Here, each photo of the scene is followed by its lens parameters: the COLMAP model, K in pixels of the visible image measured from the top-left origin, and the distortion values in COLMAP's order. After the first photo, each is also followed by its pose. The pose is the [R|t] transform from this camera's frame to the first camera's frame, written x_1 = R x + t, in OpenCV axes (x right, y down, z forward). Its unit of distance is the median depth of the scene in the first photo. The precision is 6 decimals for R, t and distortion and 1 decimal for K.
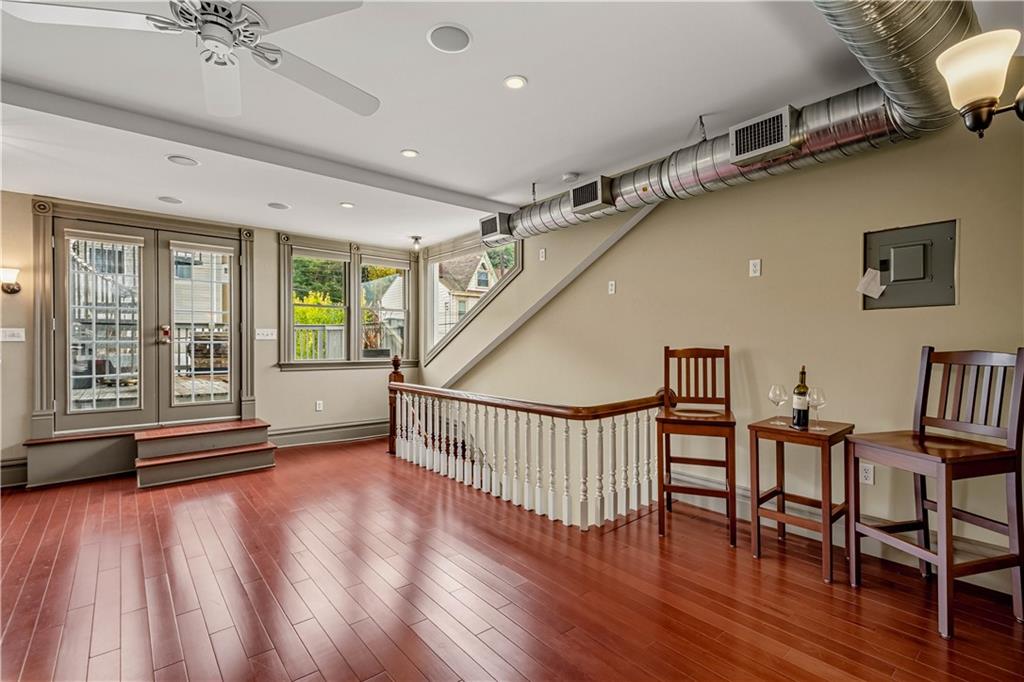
lens RADIAL K [[467.1, 0, 512.7], [0, 467.1, 348.0], [0, 0, 1]] dist [0.002941, 0.000237]
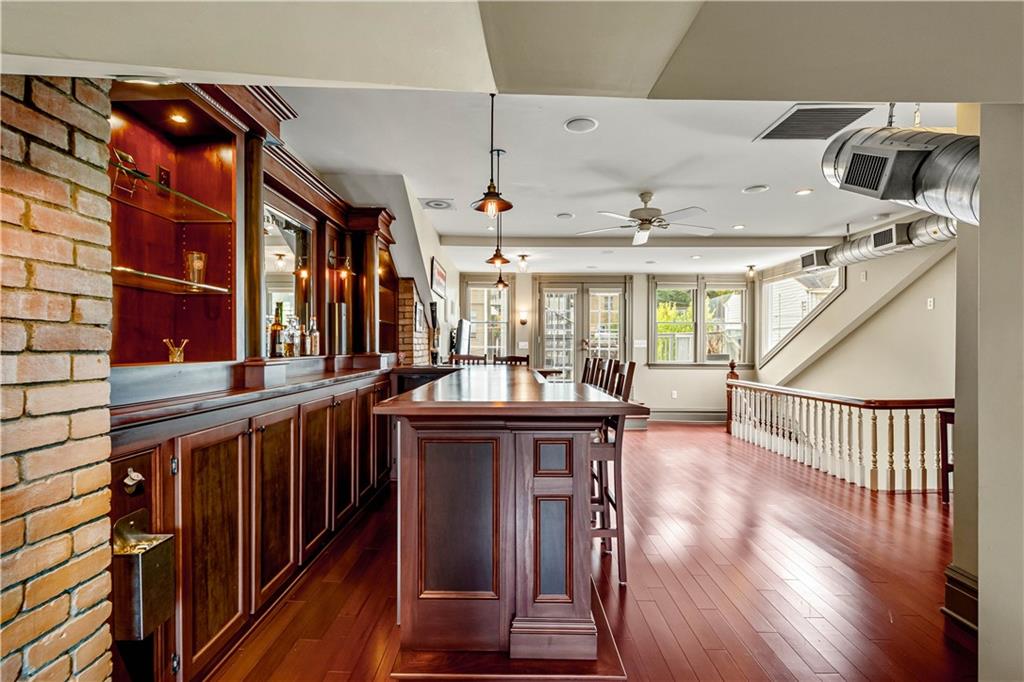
lens RADIAL K [[467.1, 0, 512.7], [0, 467.1, 348.0], [0, 0, 1]] dist [0.002941, 0.000237]
pose [[0.761172, 0.002945, -0.648543, 0.139346], [-0.007941, 0.999957, -0.004780, -0.005132], [0.648501, 0.008788, 0.761163, -0.423801]]
